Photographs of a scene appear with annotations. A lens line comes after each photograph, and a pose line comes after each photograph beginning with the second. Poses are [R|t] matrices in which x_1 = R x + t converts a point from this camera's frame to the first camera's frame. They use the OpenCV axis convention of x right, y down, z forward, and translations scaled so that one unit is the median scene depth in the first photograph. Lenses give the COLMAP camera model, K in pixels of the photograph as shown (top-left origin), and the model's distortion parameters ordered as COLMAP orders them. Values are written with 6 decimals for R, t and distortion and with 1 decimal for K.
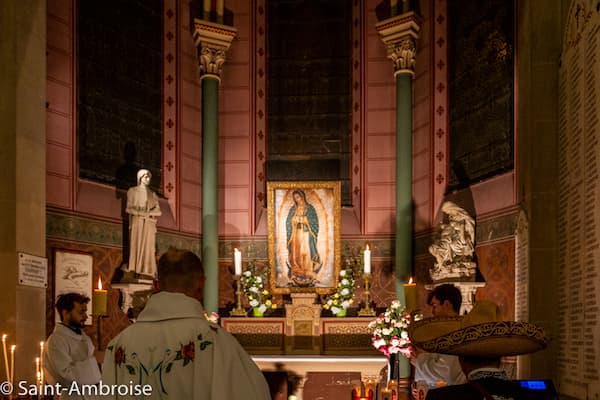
lens RADIAL K [[577.1, 0, 325.4], [0, 577.1, 335.3], [0, 0, 1]] dist [0.003204, -0.009868]
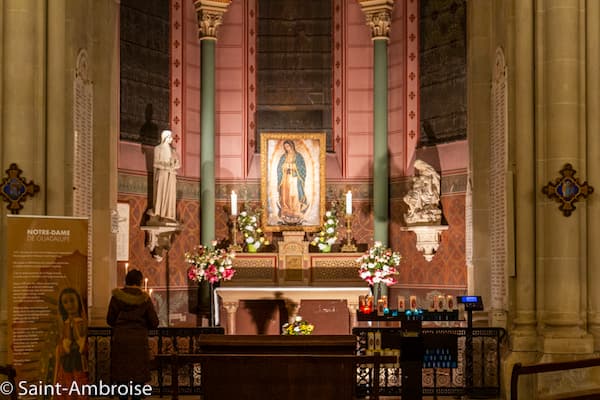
lens RADIAL K [[883.0, 0, 301.8], [0, 883.0, 254.7], [0, 0, 1]] dist [-0.010233, 0.157100]
pose [[0.997503, -0.002085, 0.070587, -0.143356], [0.003088, 0.999896, -0.014100, -0.002710], [-0.070550, 0.014283, 0.997406, -0.726631]]
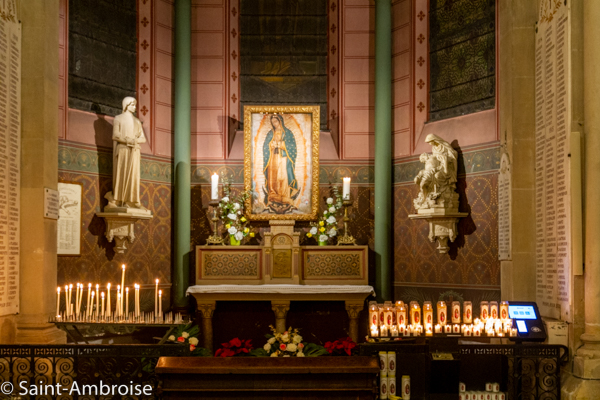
lens RADIAL K [[774.4, 0, 295.8], [0, 774.4, 242.6], [0, 0, 1]] dist [0.003029, 0.025195]
pose [[0.997009, 0.000552, 0.077278, -0.114294], [0.001349, 0.999698, -0.024542, -0.003619], [-0.077268, 0.024573, 0.996707, -0.295837]]
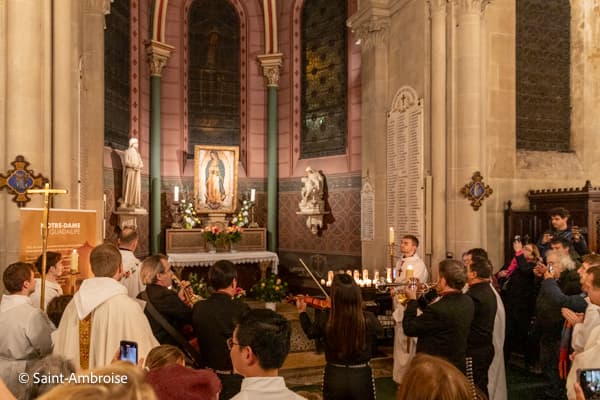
lens RADIAL K [[421.5, 0, 258.1], [0, 421.5, 217.9], [0, 0, 1]] dist [0.000900, 0.000840]
pose [[0.942690, -0.003161, 0.333656, -0.327774], [0.005320, 0.999970, -0.005558, -0.053535], [-0.333628, 0.007015, 0.942679, -0.170482]]
